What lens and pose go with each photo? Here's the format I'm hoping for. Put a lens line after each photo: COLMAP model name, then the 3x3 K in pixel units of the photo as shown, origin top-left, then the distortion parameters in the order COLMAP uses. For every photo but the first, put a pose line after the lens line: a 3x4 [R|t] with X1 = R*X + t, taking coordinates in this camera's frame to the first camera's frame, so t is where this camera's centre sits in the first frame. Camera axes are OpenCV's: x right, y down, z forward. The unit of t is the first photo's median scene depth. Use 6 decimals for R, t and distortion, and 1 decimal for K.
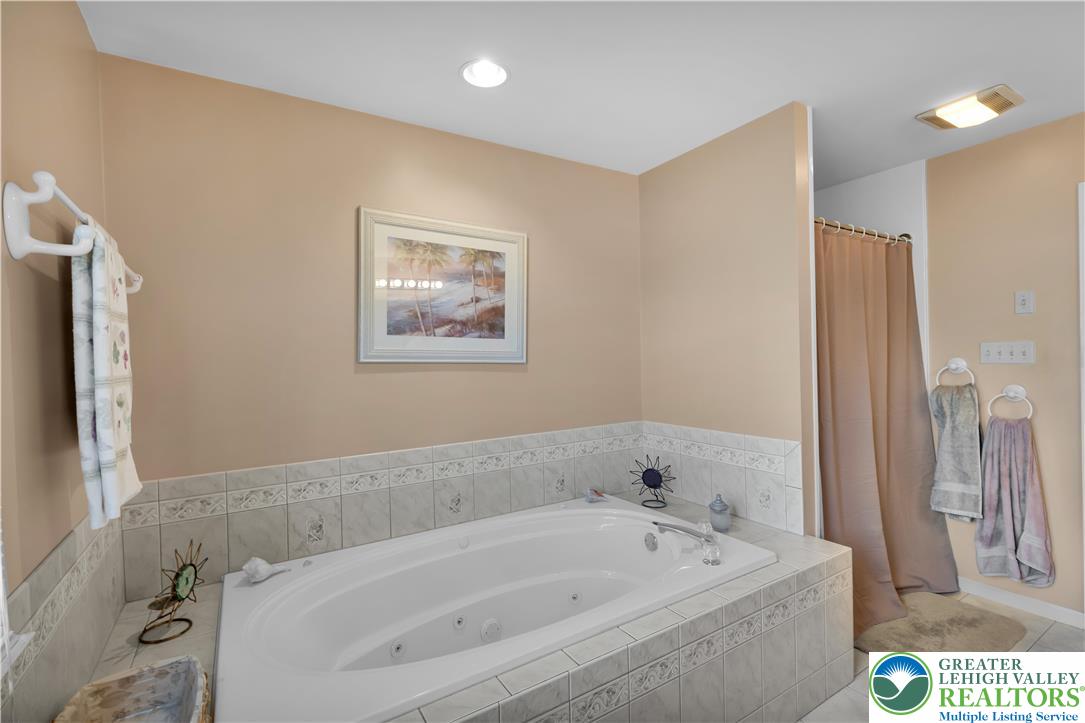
lens RADIAL K [[471.5, 0, 540.2], [0, 471.5, 360.3], [0, 0, 1]] dist [0.005330, 0.000172]
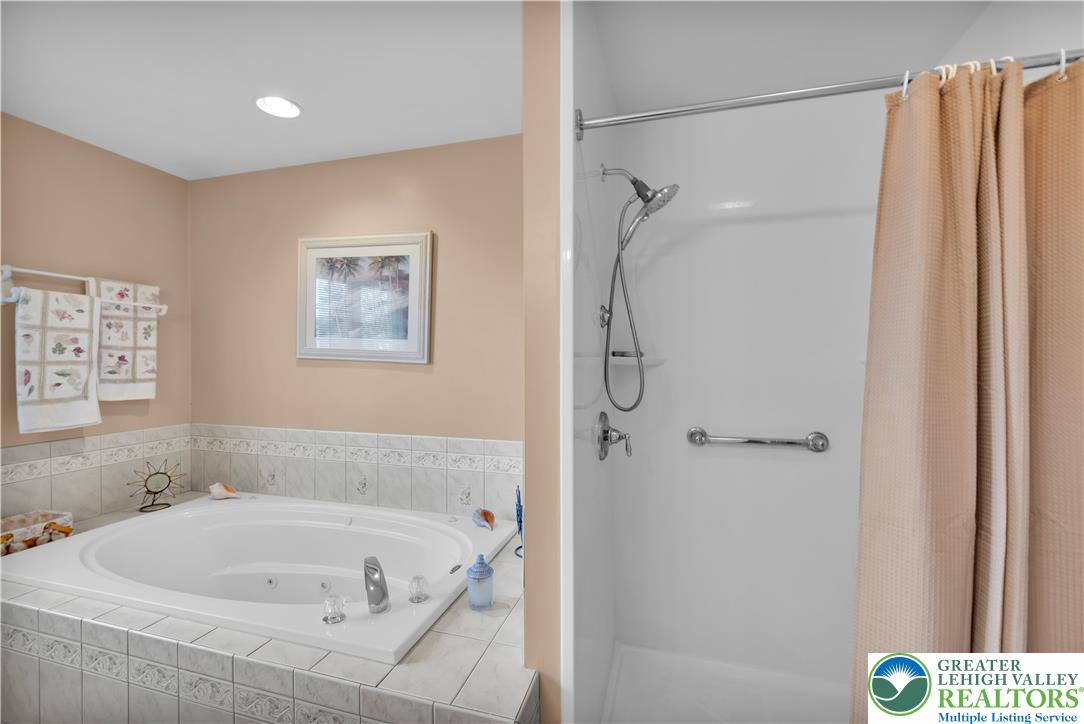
lens RADIAL K [[471.0, 0, 542.2], [0, 471.0, 360.0], [0, 0, 1]] dist [0.005330, 0.000172]
pose [[0.674531, 0.029725, -0.737648, 0.901706], [-0.024609, 0.999539, 0.017775, -0.027038], [0.737836, 0.006163, 0.674952, 0.539342]]
